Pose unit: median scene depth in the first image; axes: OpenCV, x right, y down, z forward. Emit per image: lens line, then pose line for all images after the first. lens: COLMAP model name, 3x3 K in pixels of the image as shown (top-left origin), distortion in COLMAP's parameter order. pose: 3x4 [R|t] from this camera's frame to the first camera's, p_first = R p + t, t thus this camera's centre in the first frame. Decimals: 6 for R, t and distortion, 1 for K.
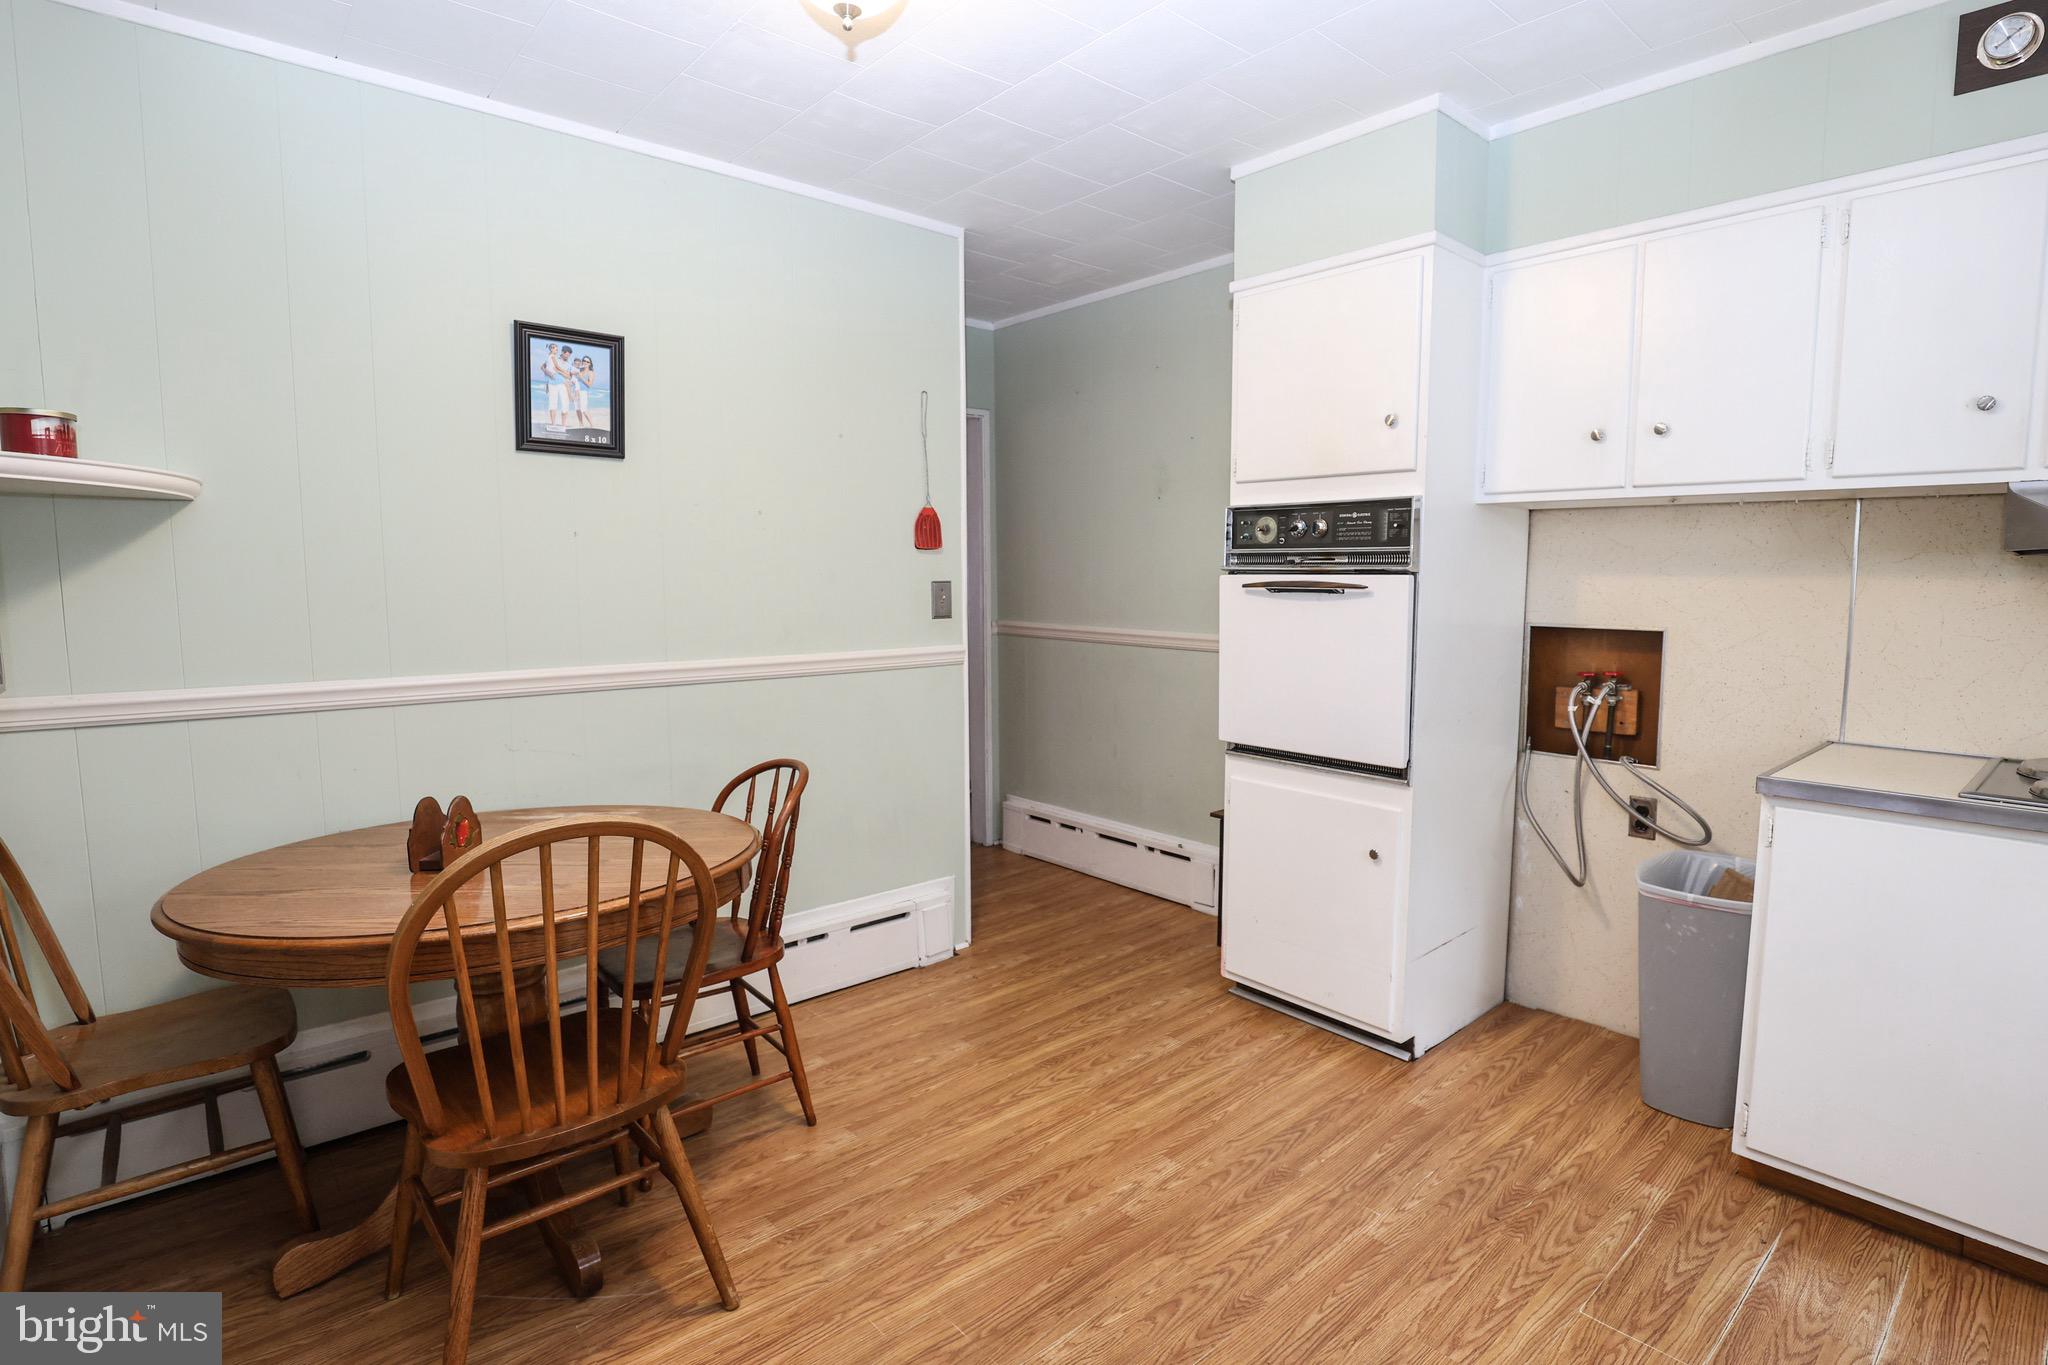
lens RADIAL K [[921.1, 0, 1030.3], [0, 921.1, 664.7], [0, 0, 1]] dist [-0.034612, 0.006073]
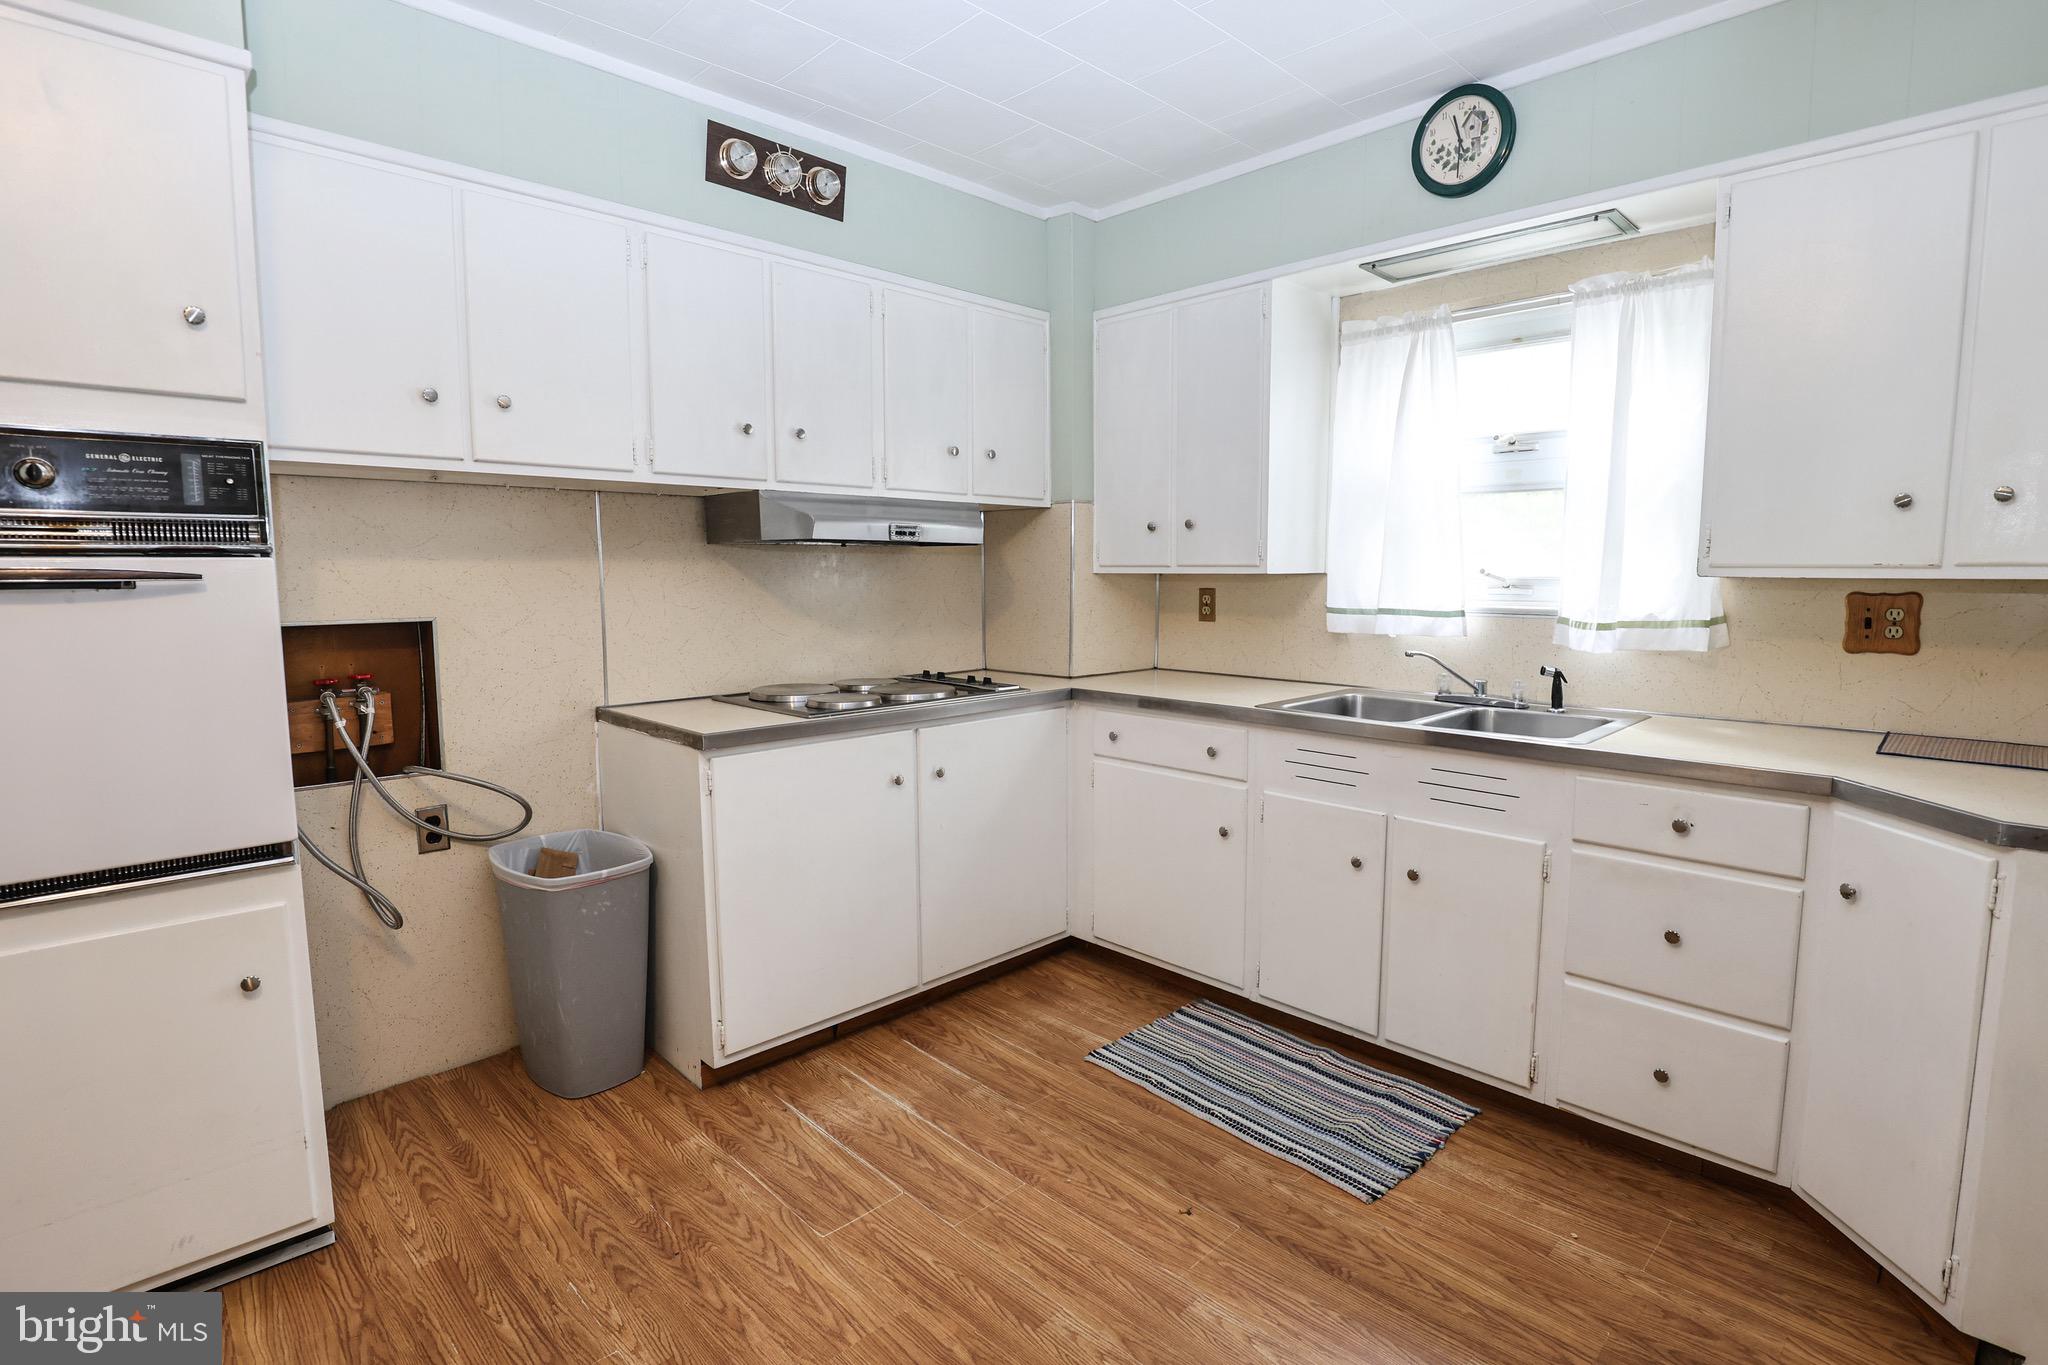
lens RADIAL K [[1037.3, 0, 968.0], [0, 1037.3, 677.0], [0, 0, 1]] dist [-0.019903, 0.000483]
pose [[-0.013142, -0.106334, 0.994244, -0.377529], [0.095338, 0.989666, 0.107105, -0.044638], [-0.995358, 0.096196, -0.002868, 0.517429]]
